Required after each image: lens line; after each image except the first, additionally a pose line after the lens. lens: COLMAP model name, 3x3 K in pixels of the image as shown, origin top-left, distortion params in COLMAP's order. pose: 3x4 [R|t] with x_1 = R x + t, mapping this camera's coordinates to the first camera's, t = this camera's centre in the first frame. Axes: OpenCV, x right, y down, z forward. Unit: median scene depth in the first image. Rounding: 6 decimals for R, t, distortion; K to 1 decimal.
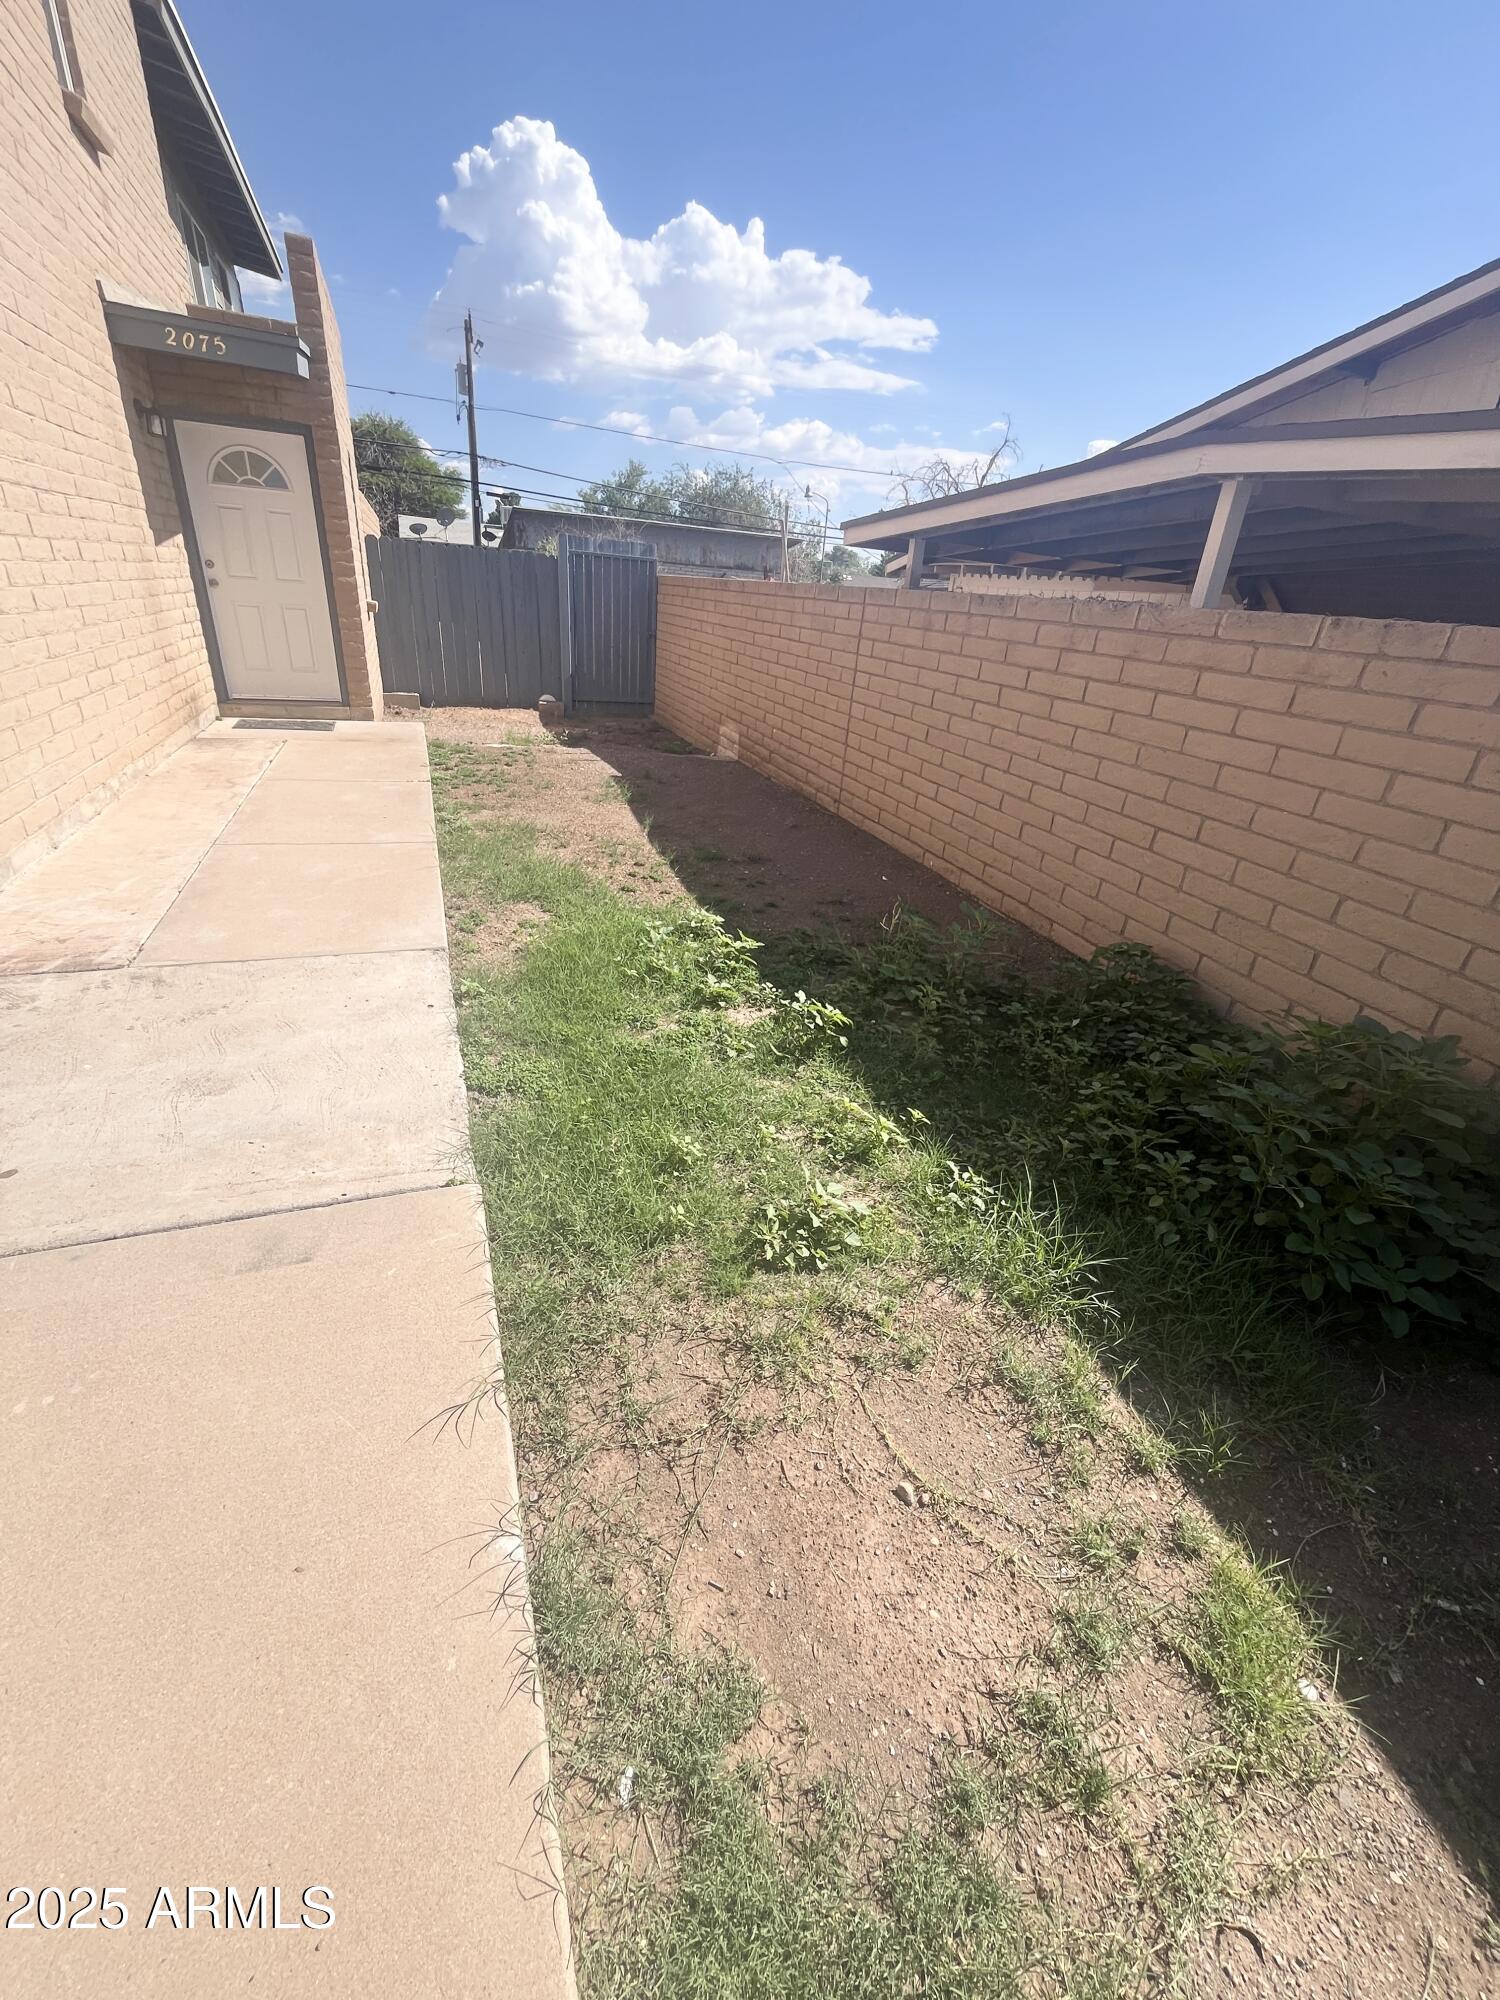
lens RADIAL K [[809.8, 0, 752.7], [0, 809.8, 992.0], [0, 0, 1]] dist [-0.003288, 0.000383]
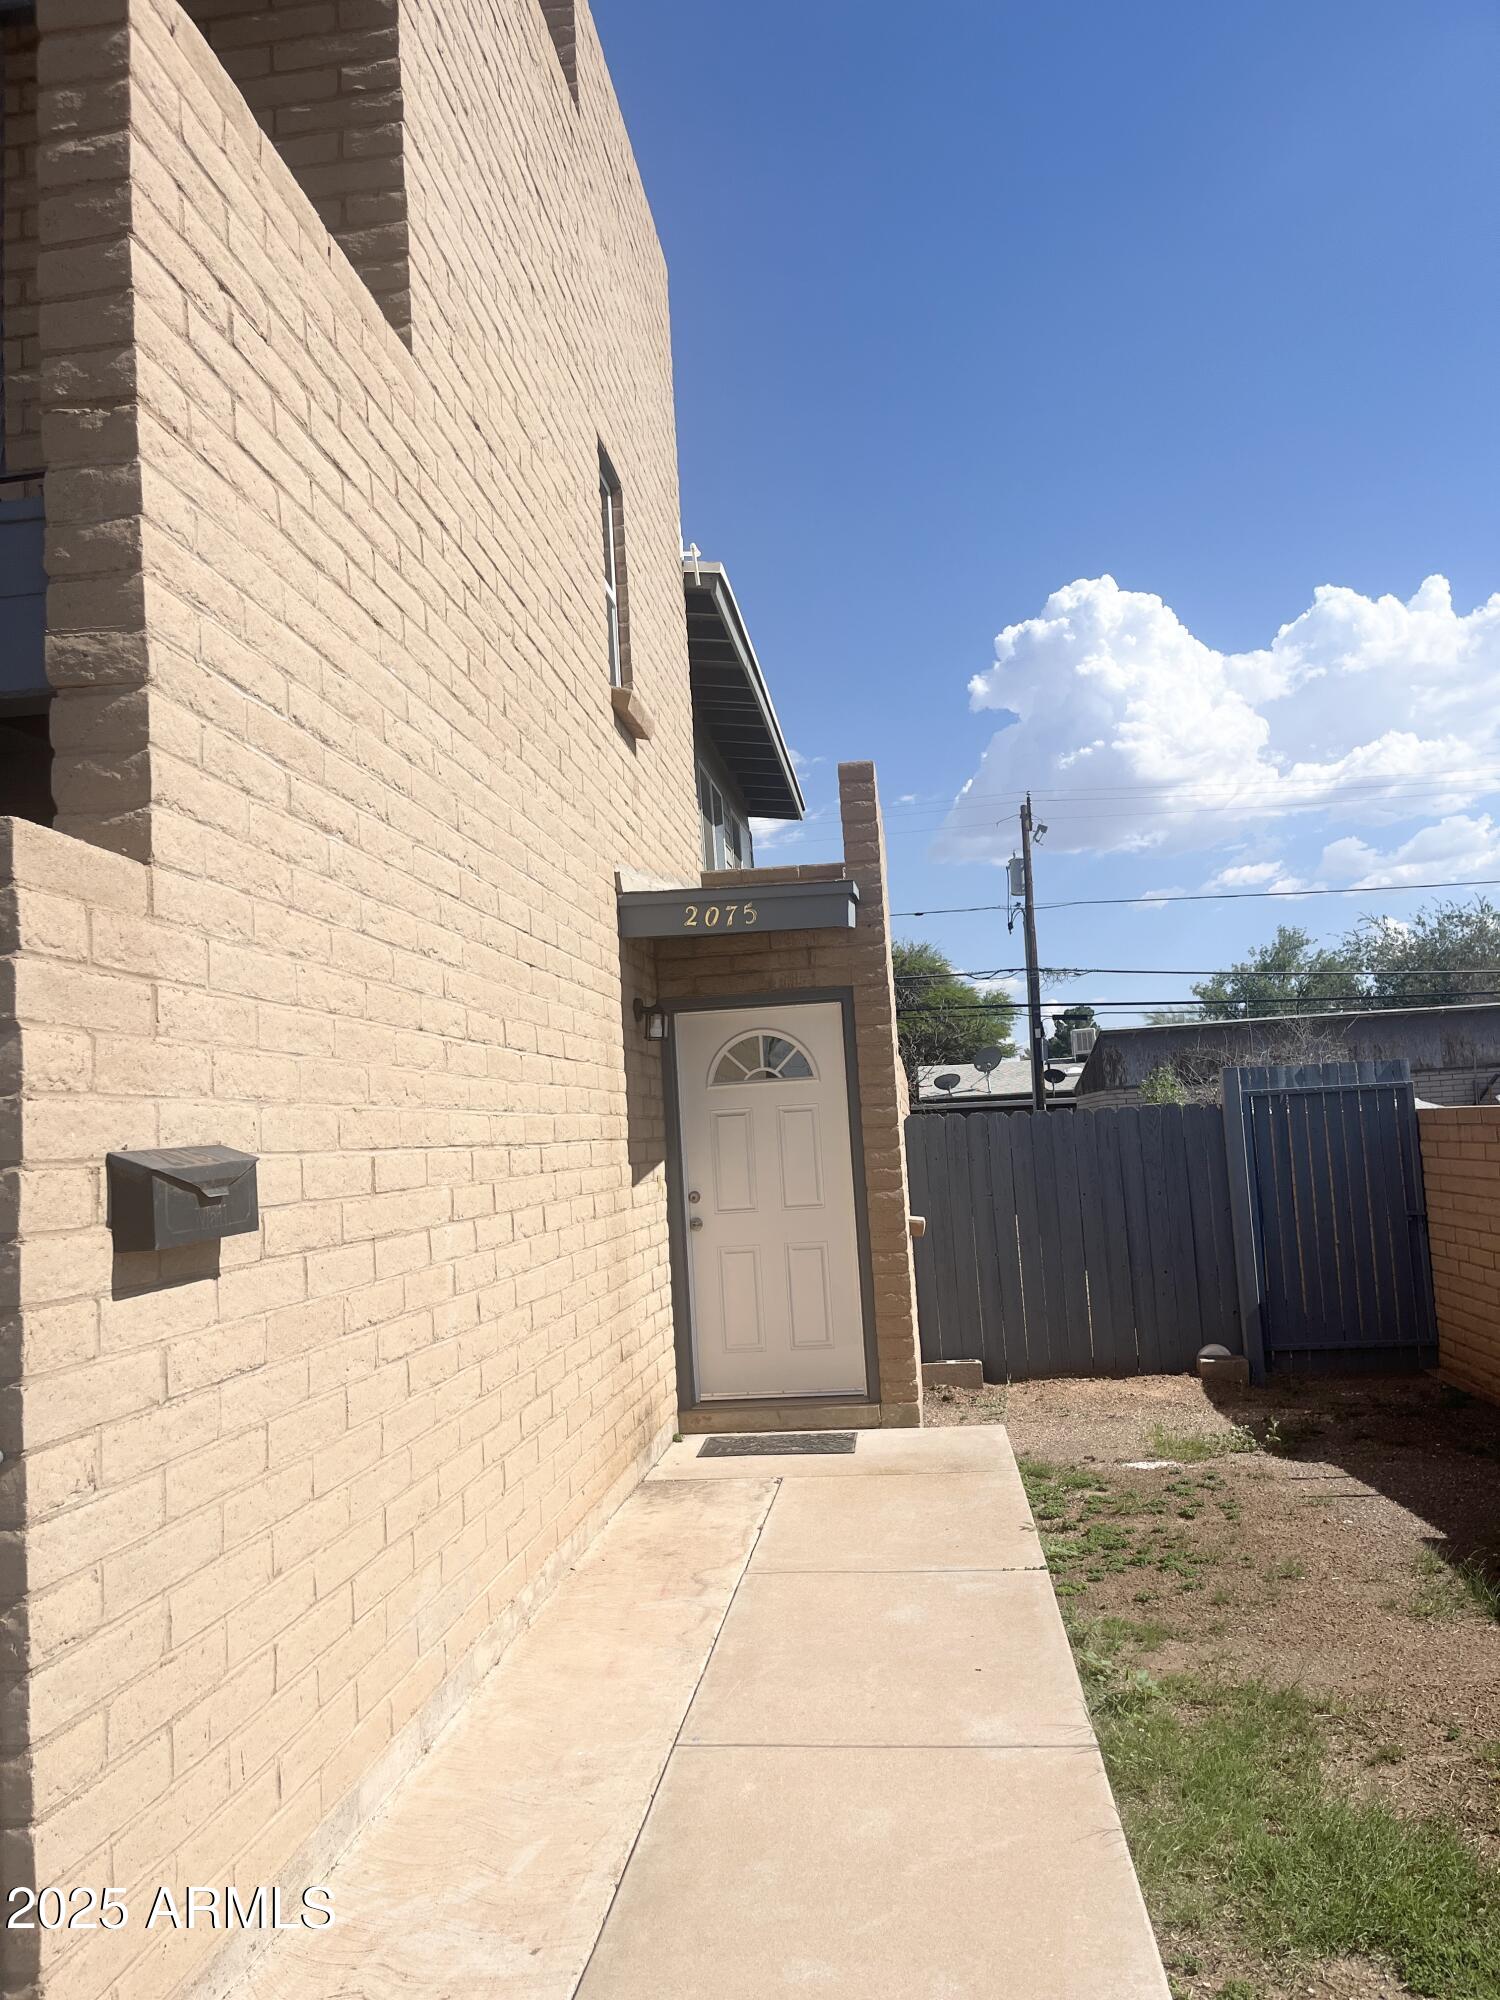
lens RADIAL K [[1488.9, 0, 753.2], [0, 1488.9, 1004.5], [0, 0, 1]] dist [0.068458, -0.013294]
pose [[0.884160, -0.168007, -0.435931, -0.092051], [-0.084310, 0.860401, -0.502595, -0.073219], [0.459515, 0.481127, 0.746568, 0.067497]]
